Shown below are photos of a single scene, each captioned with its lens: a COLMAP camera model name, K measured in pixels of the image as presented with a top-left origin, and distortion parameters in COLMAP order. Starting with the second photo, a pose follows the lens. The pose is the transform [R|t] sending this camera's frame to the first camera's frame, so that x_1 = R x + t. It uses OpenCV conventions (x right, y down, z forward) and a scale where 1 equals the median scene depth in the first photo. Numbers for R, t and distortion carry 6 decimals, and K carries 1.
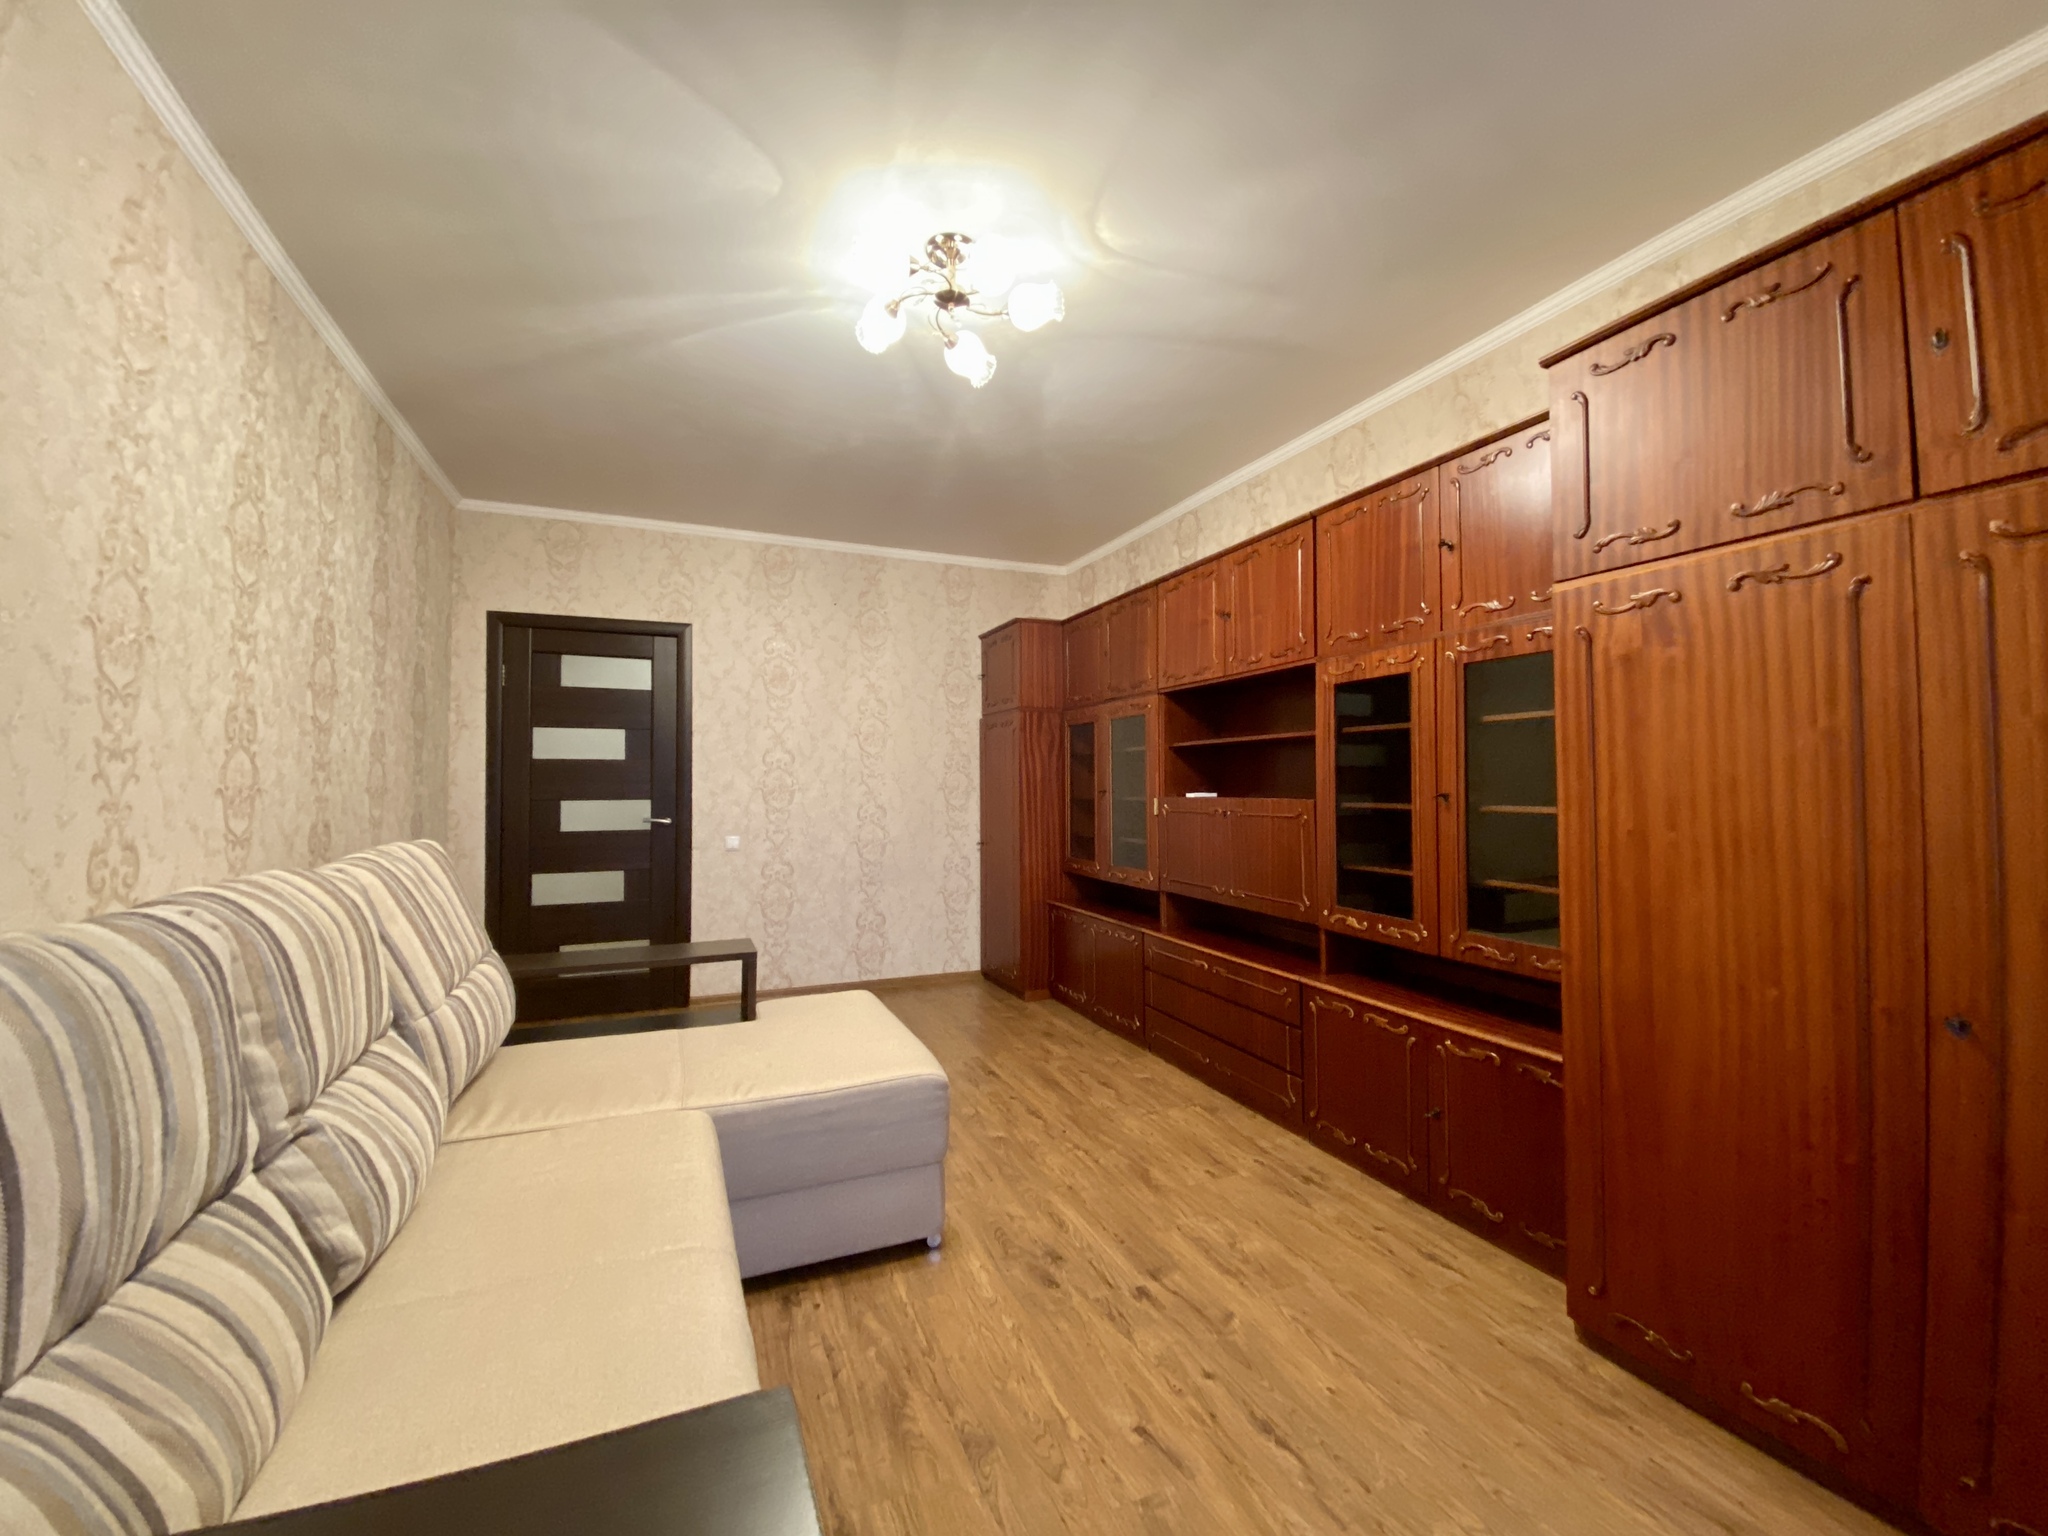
lens RADIAL K [[831.6, 0, 1017.0], [0, 831.6, 766.9], [0, 0, 1]] dist [0.008218, -0.015707]
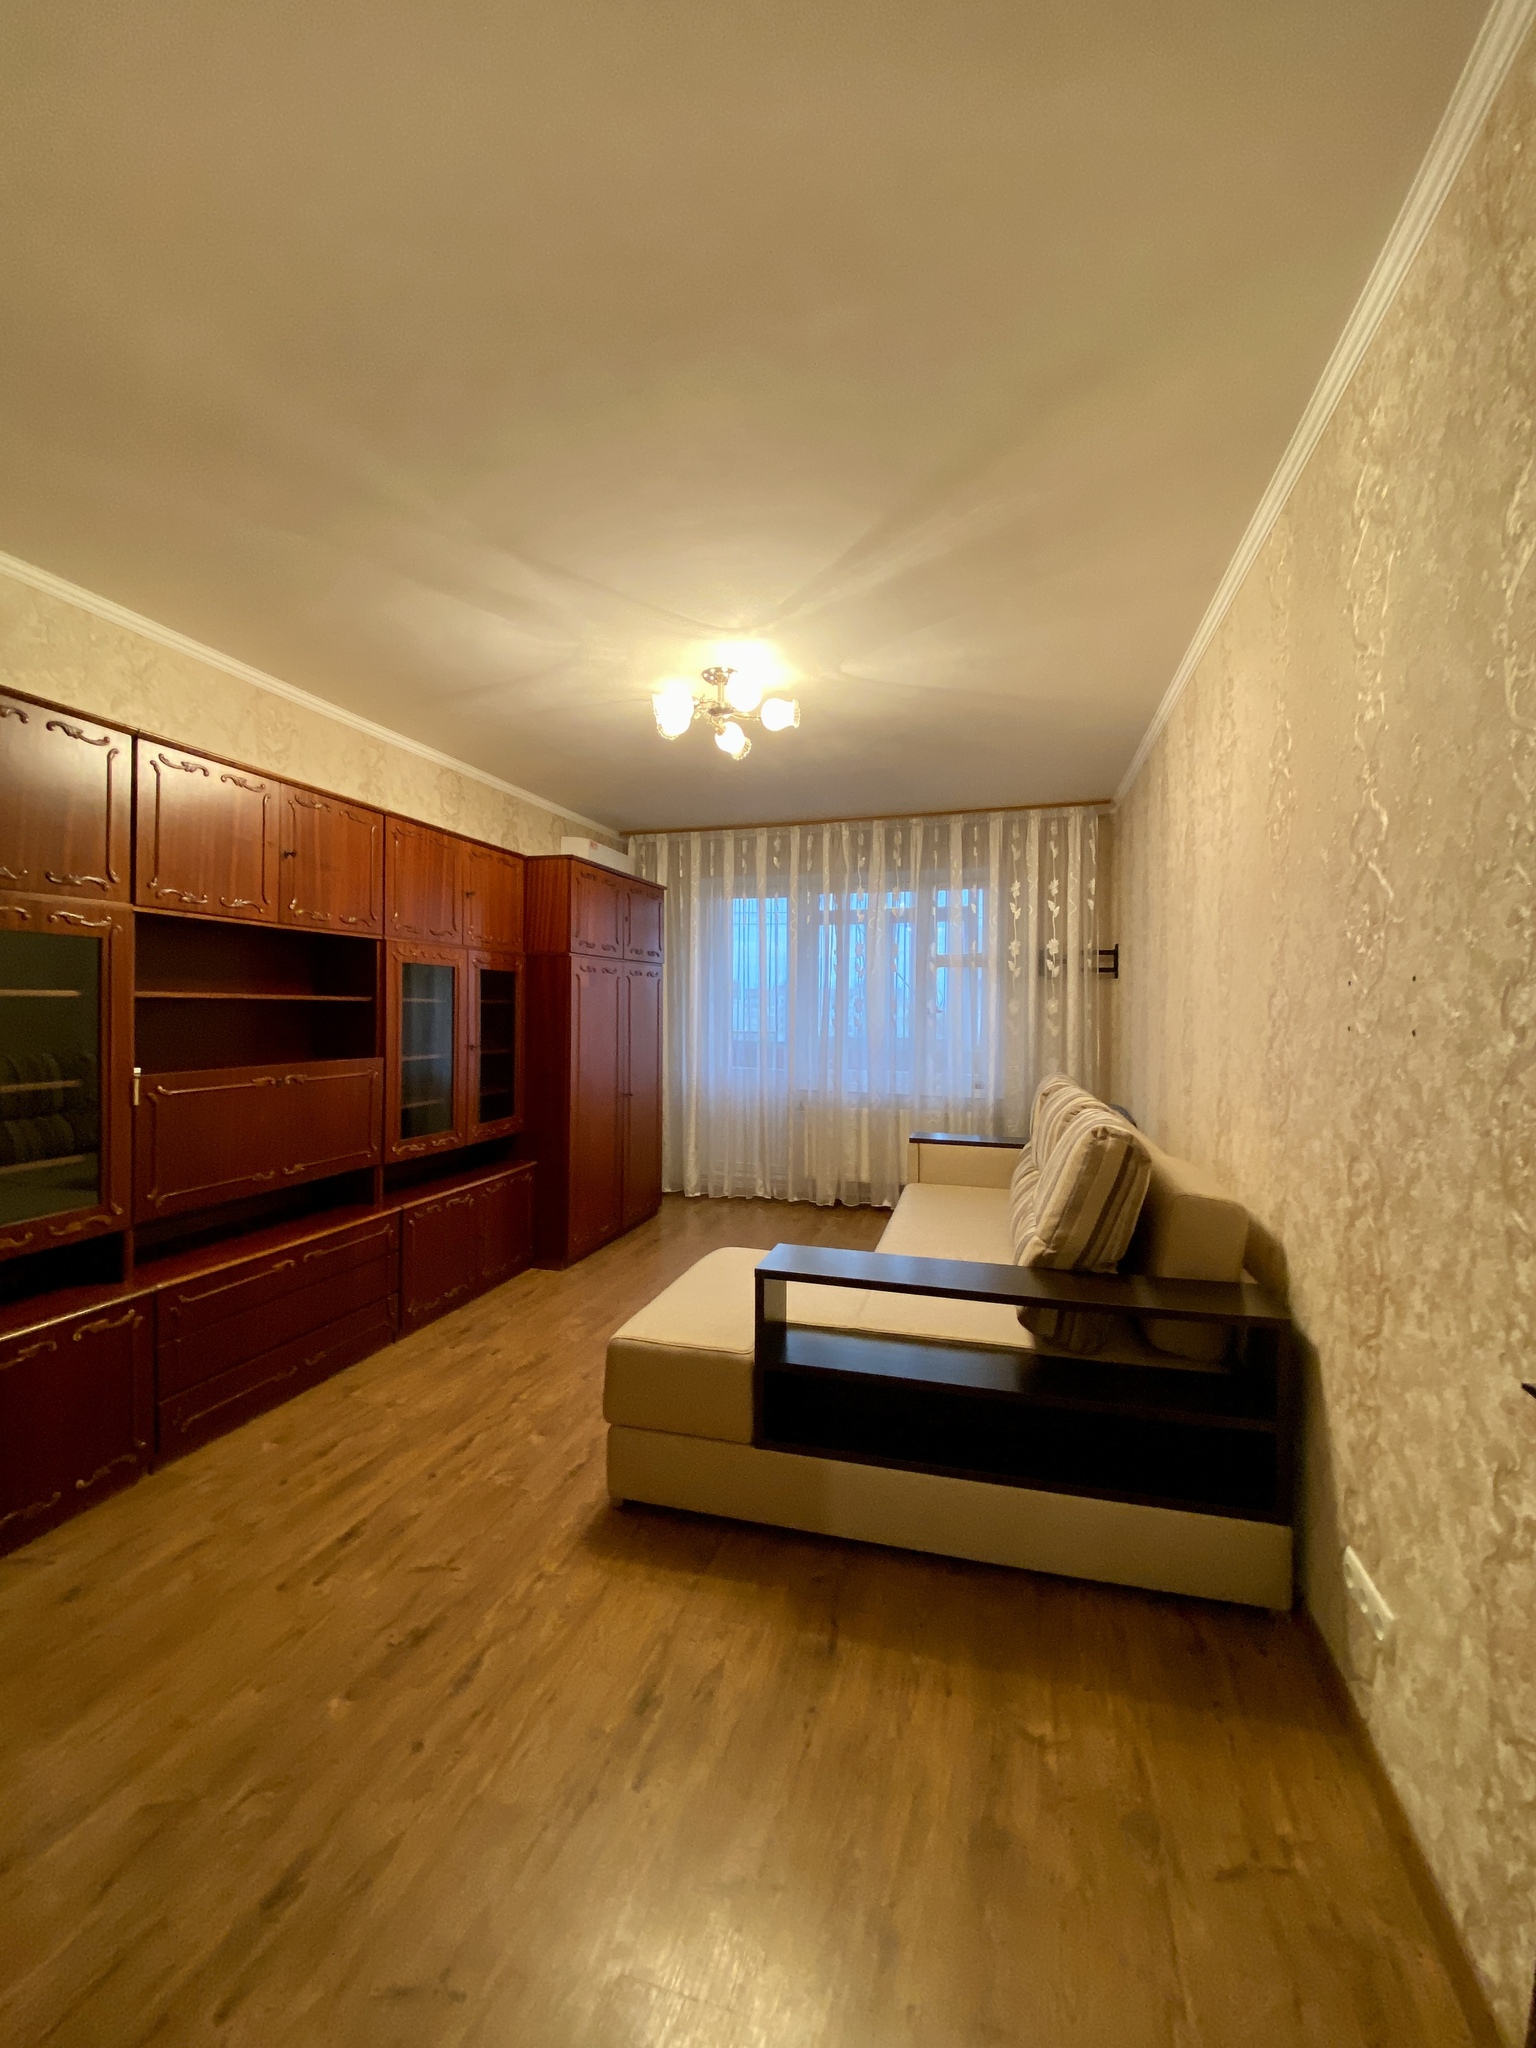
lens RADIAL K [[831.6, 0, 768.2], [0, 831.6, 1016.0], [0, 0, 1]] dist [0.008218, -0.015707]
pose [[-0.784383, -0.006319, 0.620245, -0.761453], [-0.014994, 0.999849, -0.008776, -0.014902], [-0.620096, -0.016184, -0.784359, 1.520892]]
